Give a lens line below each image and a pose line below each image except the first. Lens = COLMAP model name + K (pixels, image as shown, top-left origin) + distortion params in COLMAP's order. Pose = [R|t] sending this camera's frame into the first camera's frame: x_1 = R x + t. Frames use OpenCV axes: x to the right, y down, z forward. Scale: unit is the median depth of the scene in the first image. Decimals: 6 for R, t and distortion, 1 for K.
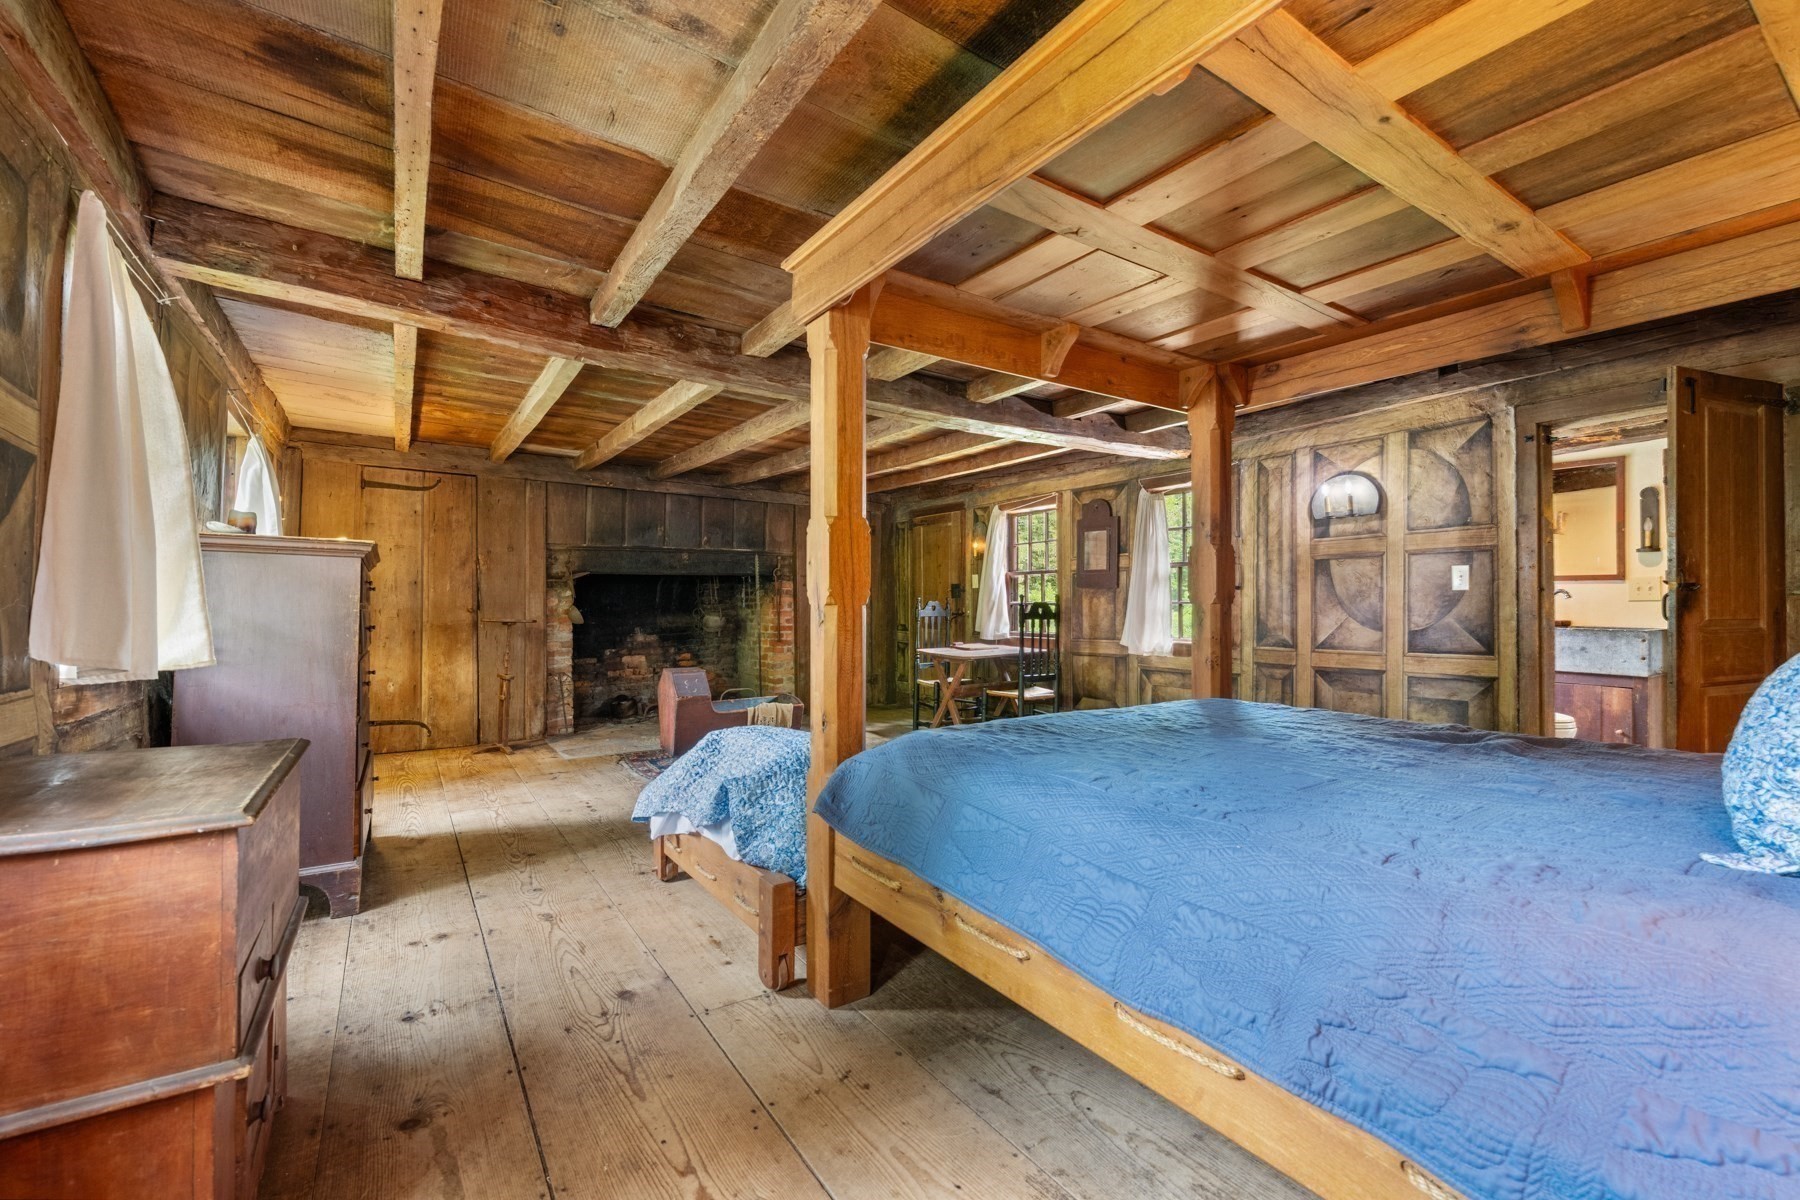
lens RADIAL K [[766.4, 0, 909.6], [0, 766.4, 586.7], [0, 0, 1]] dist [-0.000159, 0.000367]
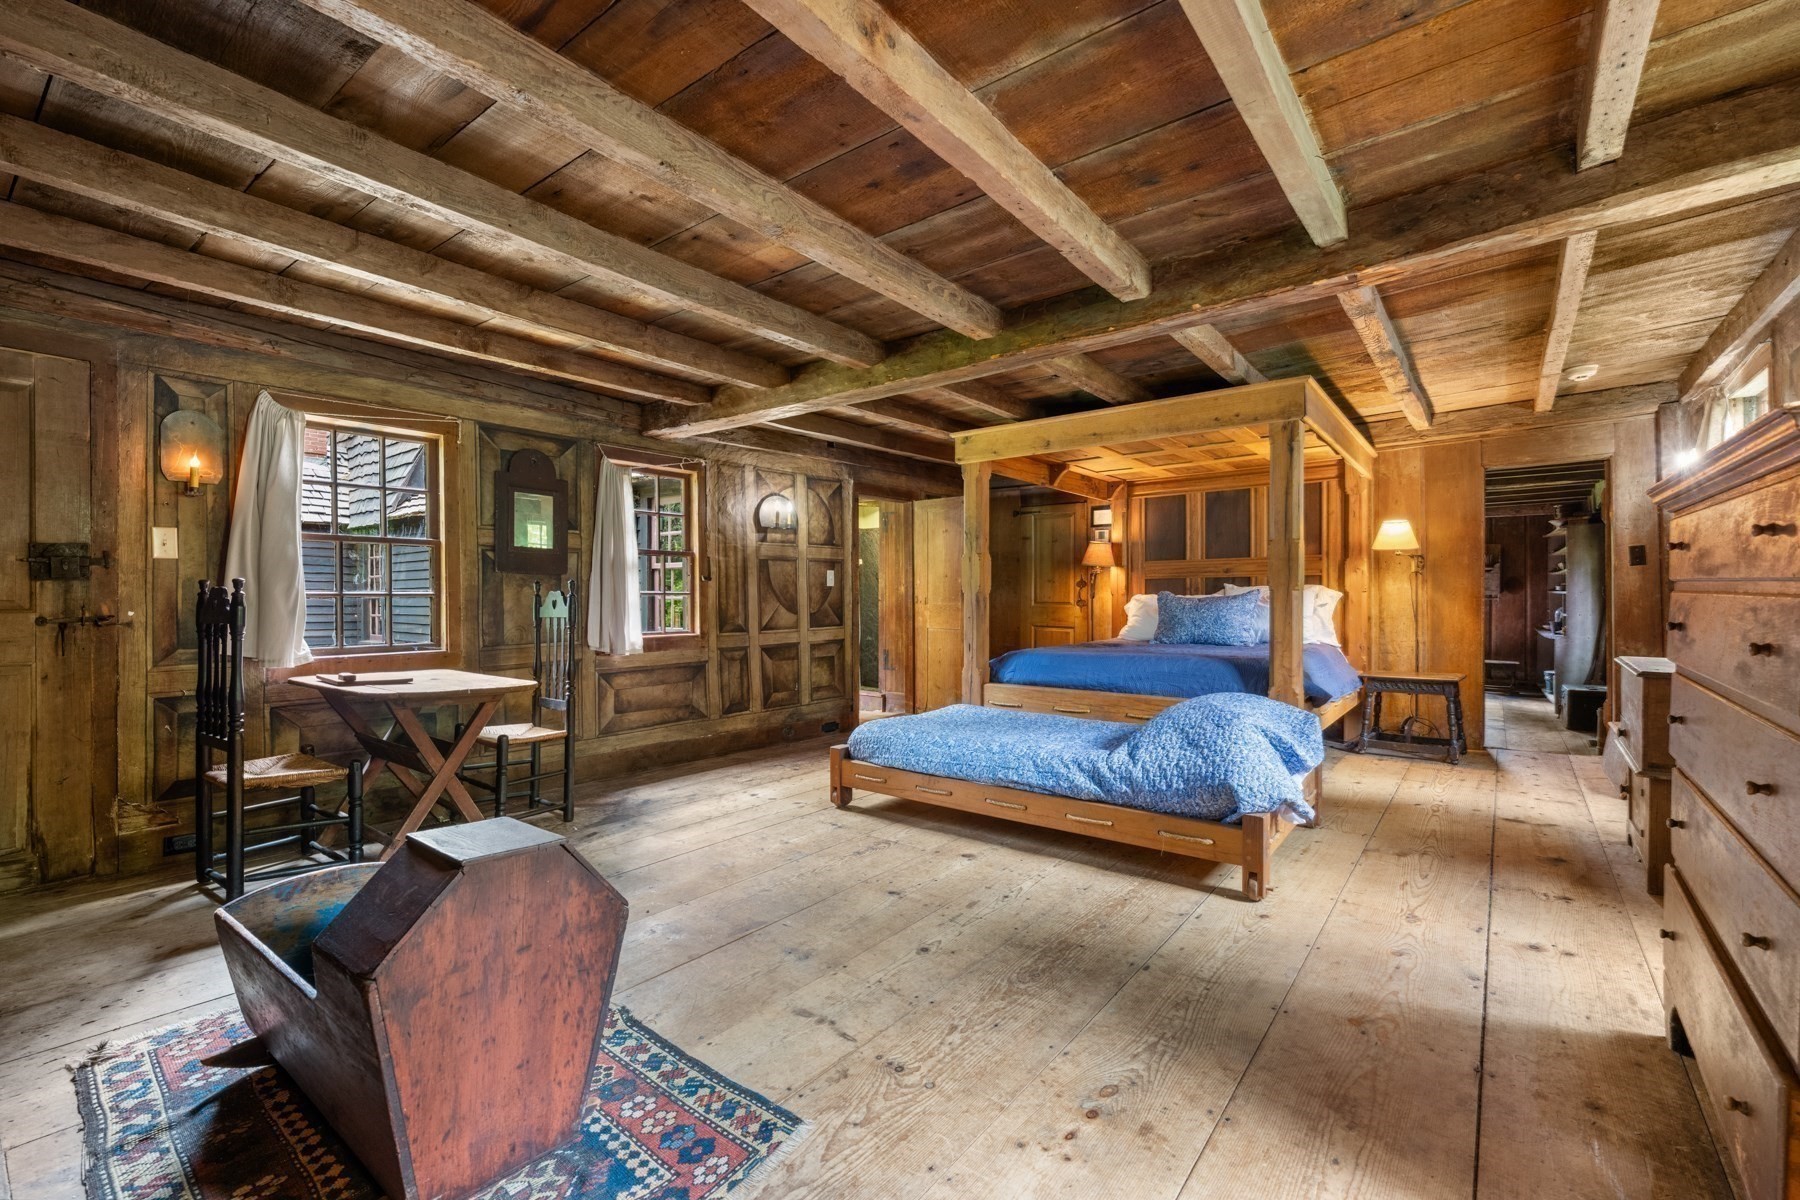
lens RADIAL K [[766.4, 0, 903.9], [0, 766.4, 602.5], [0, 0, 1]] dist [-0.000159, 0.000367]
pose [[-0.307271, -0.004401, 0.951612, -0.796556], [-0.017008, 0.999855, -0.000868, 0.035188], [-0.951470, -0.016452, -0.307301, 1.280388]]
